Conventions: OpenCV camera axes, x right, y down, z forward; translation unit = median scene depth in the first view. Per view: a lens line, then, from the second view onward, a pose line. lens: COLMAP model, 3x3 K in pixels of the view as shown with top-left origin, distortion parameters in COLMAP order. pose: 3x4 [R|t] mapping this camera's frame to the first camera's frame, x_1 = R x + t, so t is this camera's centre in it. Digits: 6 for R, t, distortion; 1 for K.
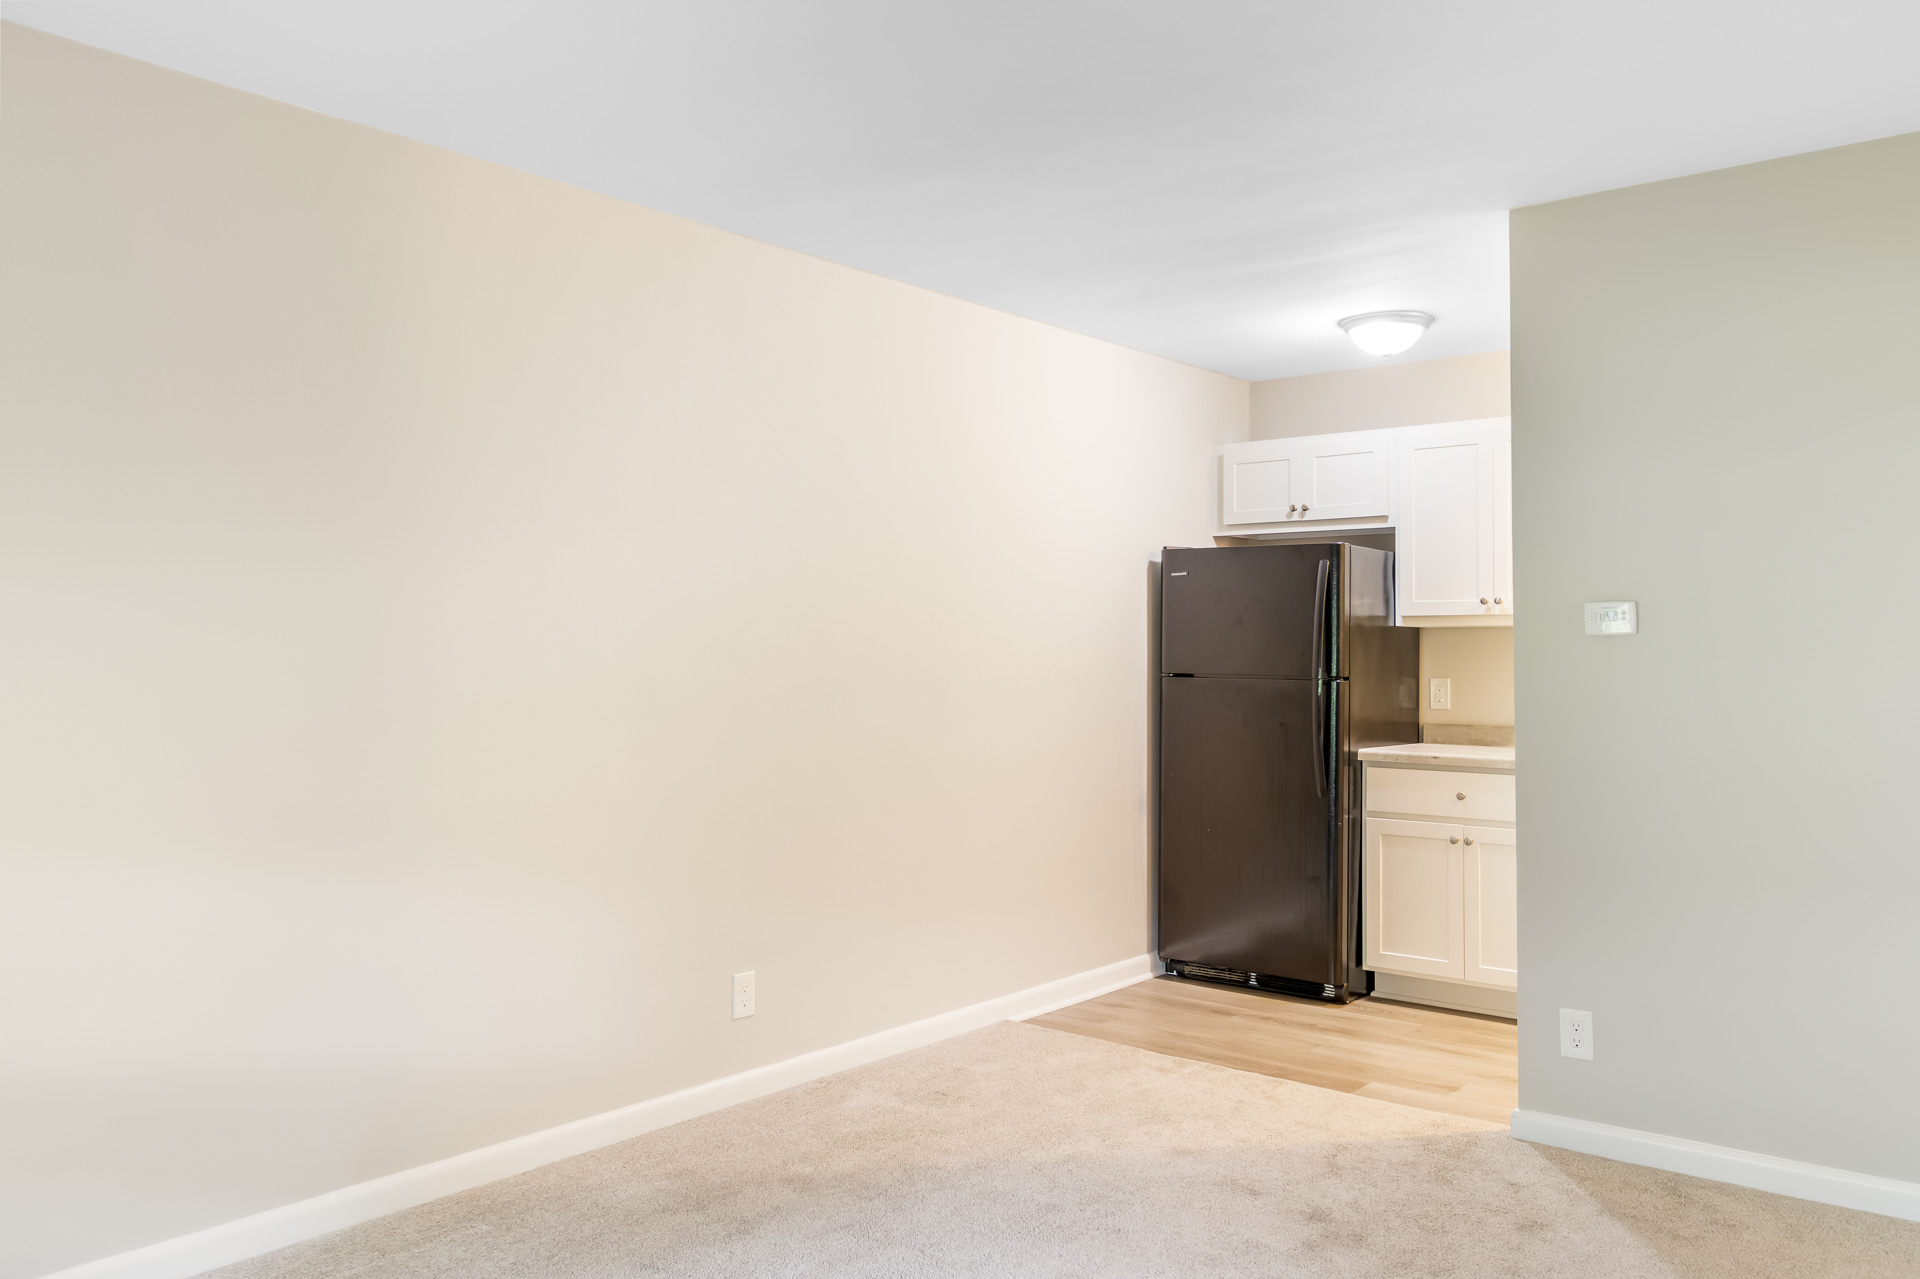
lens RADIAL K [[1481.6, 0, 968.9], [0, 1481.6, 617.6], [0, 0, 1]] dist [0.024374, -0.003101]
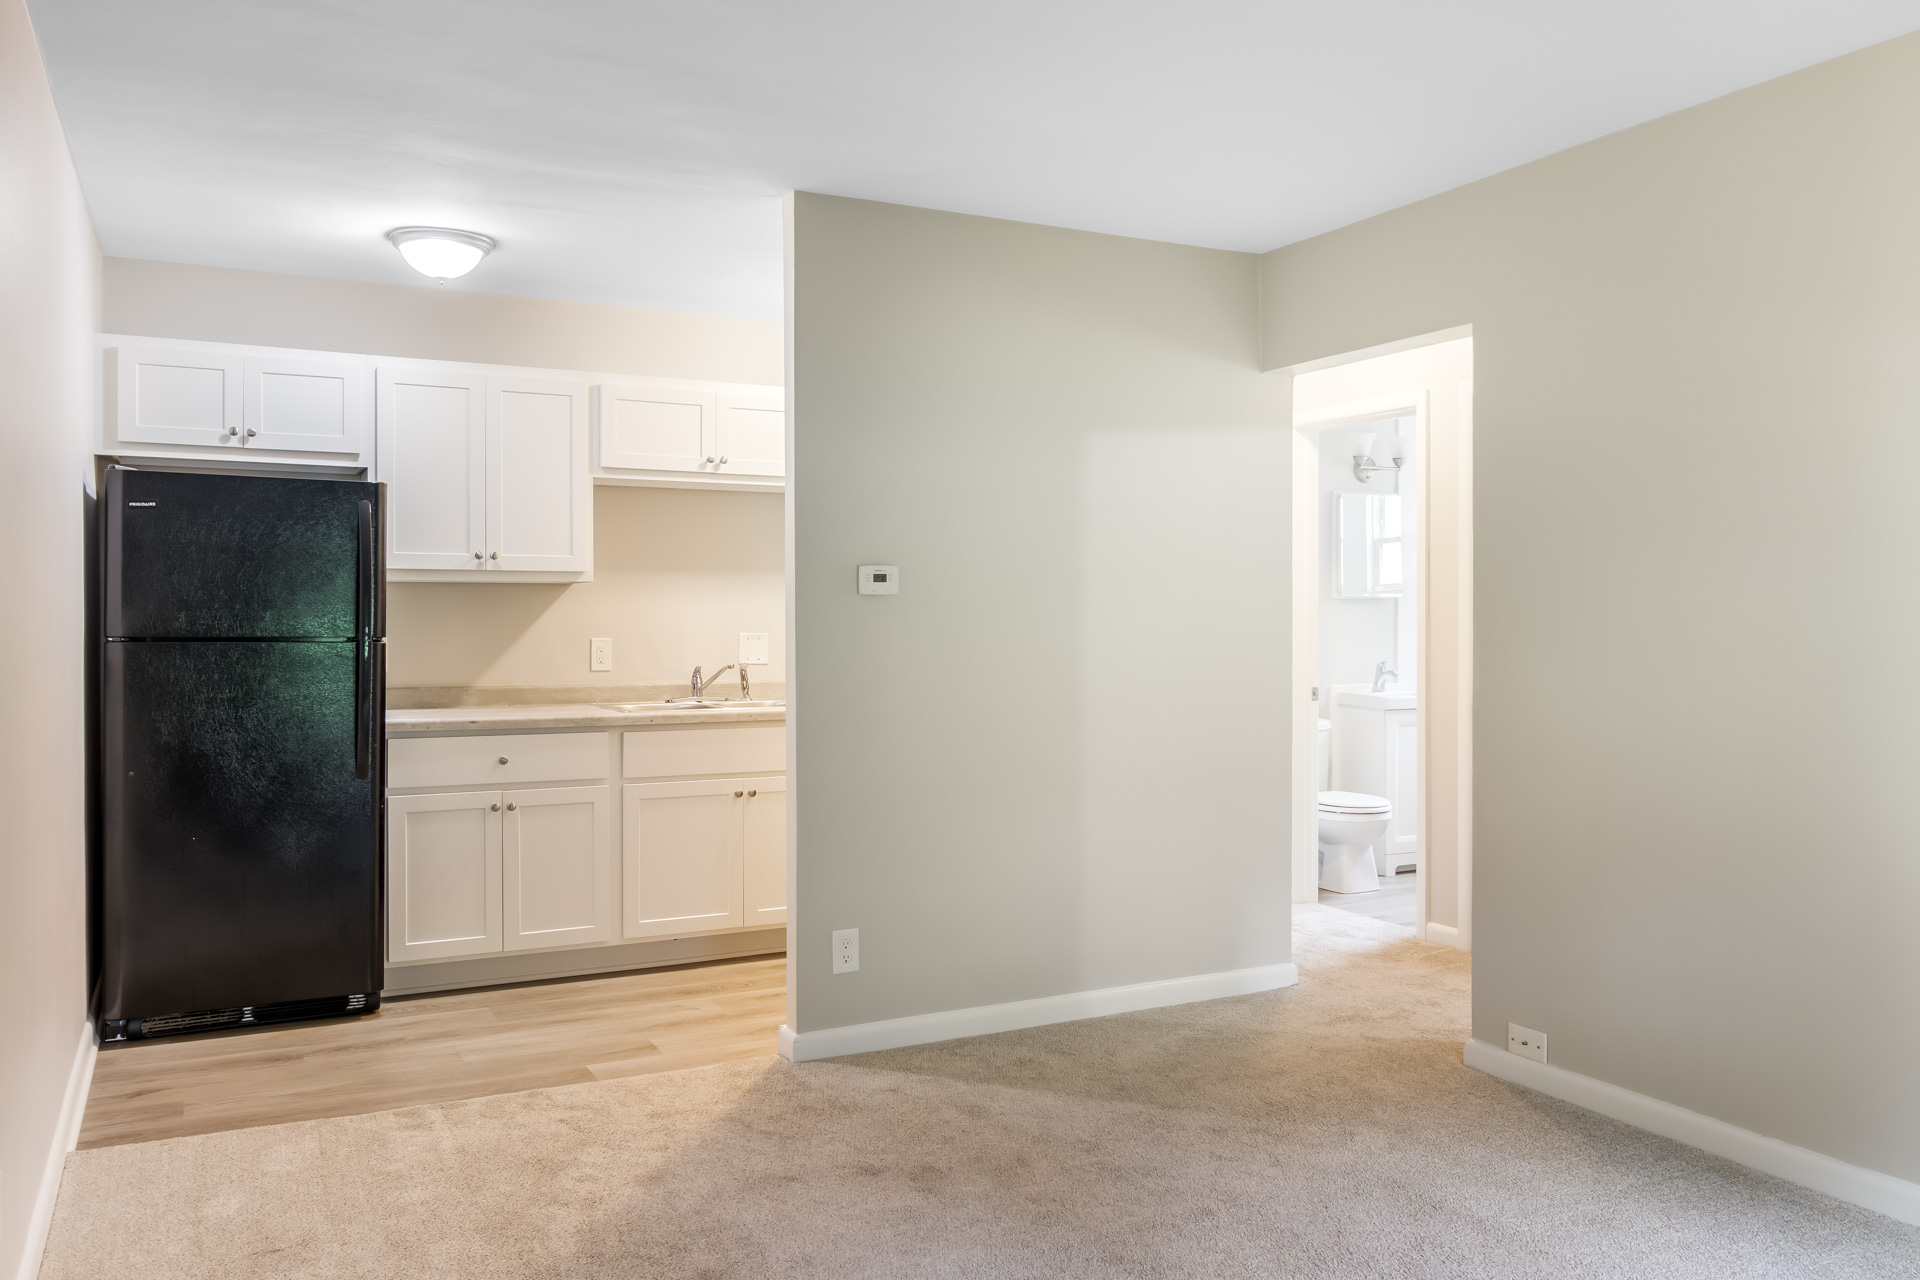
lens RADIAL K [[1481.6, 0, 968.9], [0, 1481.6, 618.1], [0, 0, 1]] dist [0.024374, -0.003101]
pose [[0.402587, -0.004840, 0.915369, -0.402309], [-0.023470, 0.999603, 0.015607, 0.006821], [-0.915081, -0.027767, 0.402313, 0.331292]]
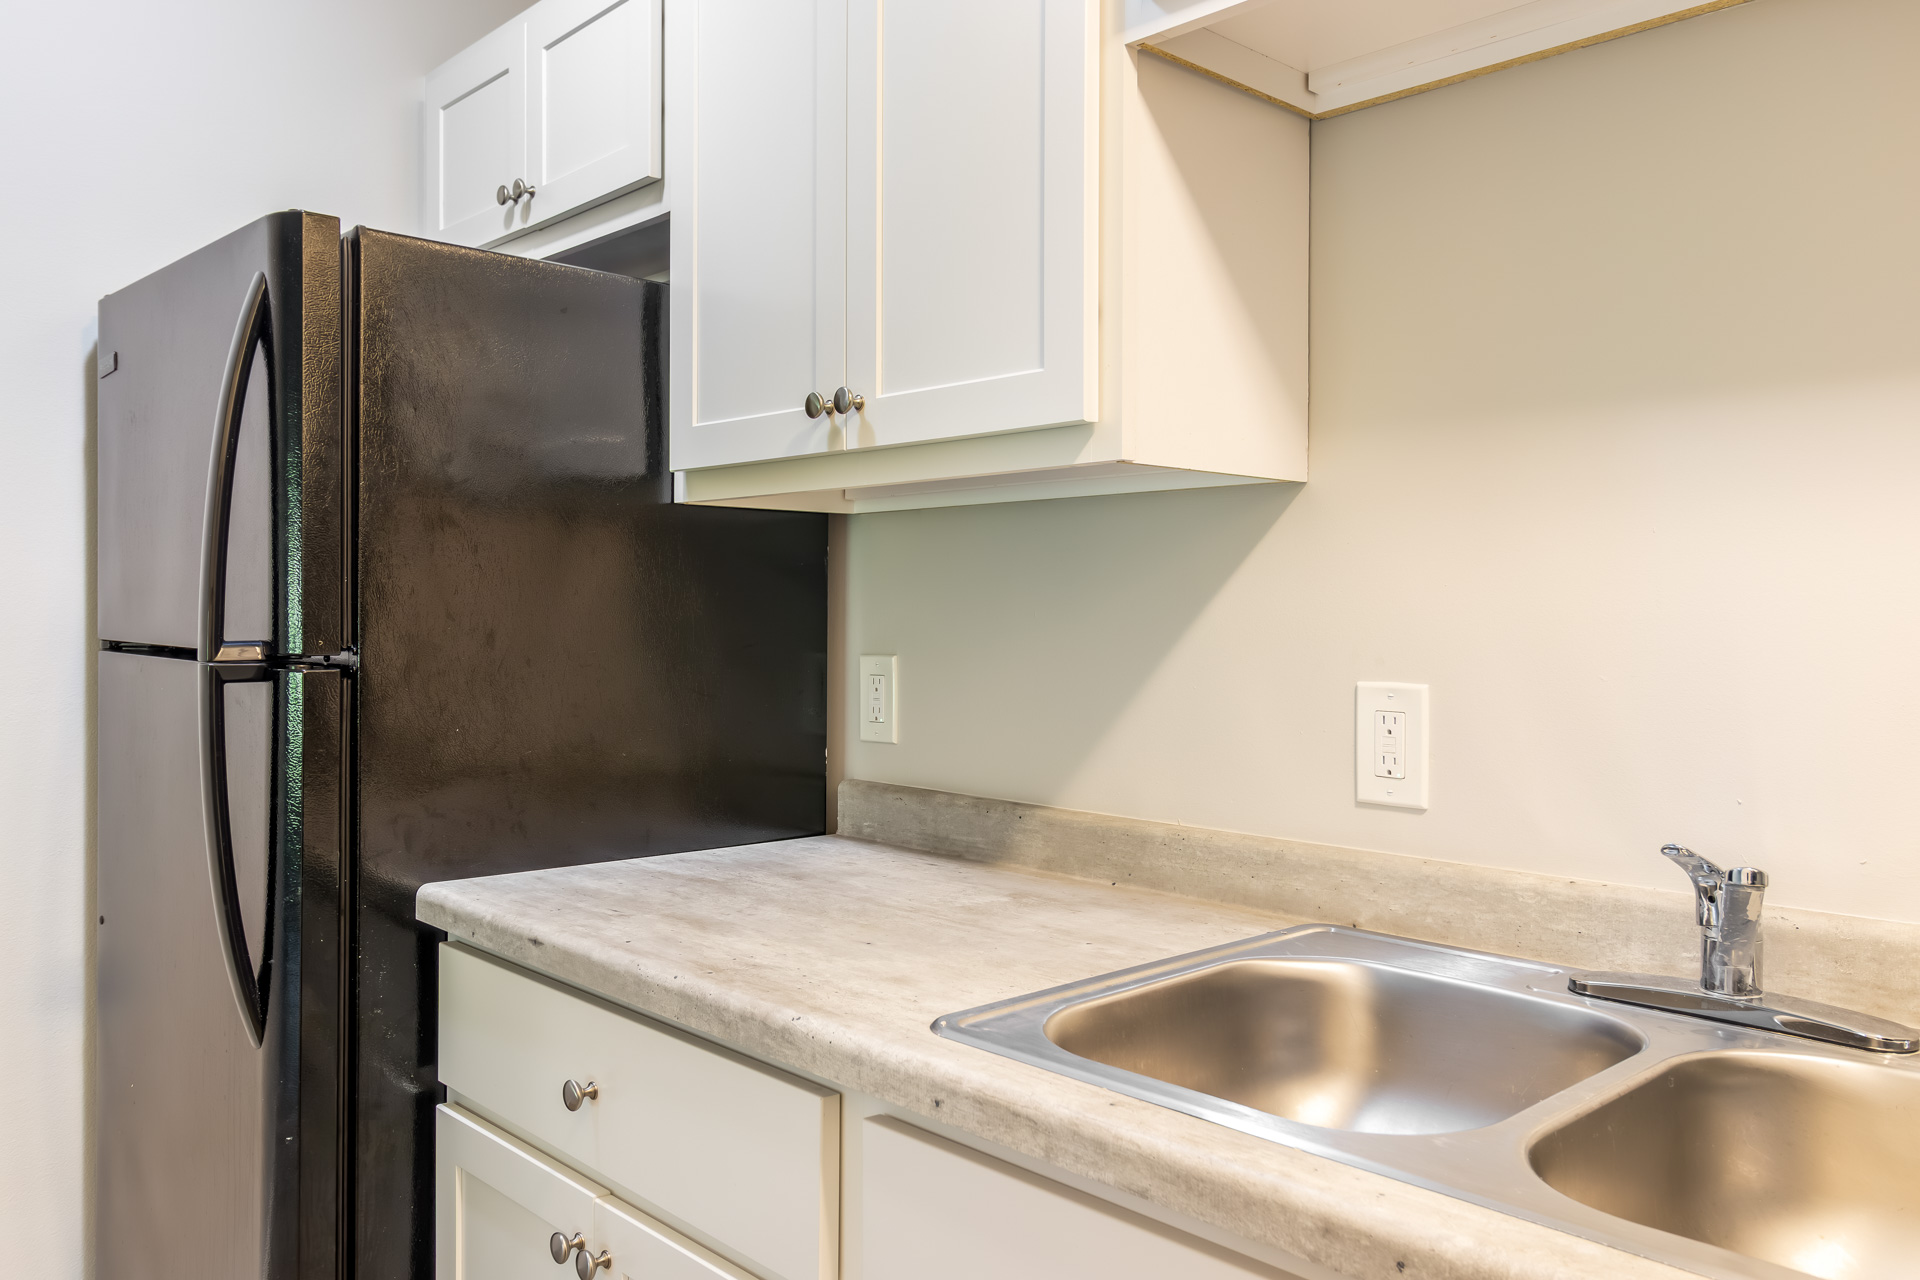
lens RADIAL K [[1481.6, 0, 968.9], [0, 1481.6, 618.1], [0, 0, 1]] dist [0.024374, -0.003101]
pose [[0.989114, 0.000403, -0.147147, 0.426025], [0.004127, 0.999527, 0.030476, 0.023099], [0.147090, -0.030752, 0.988645, 0.711098]]
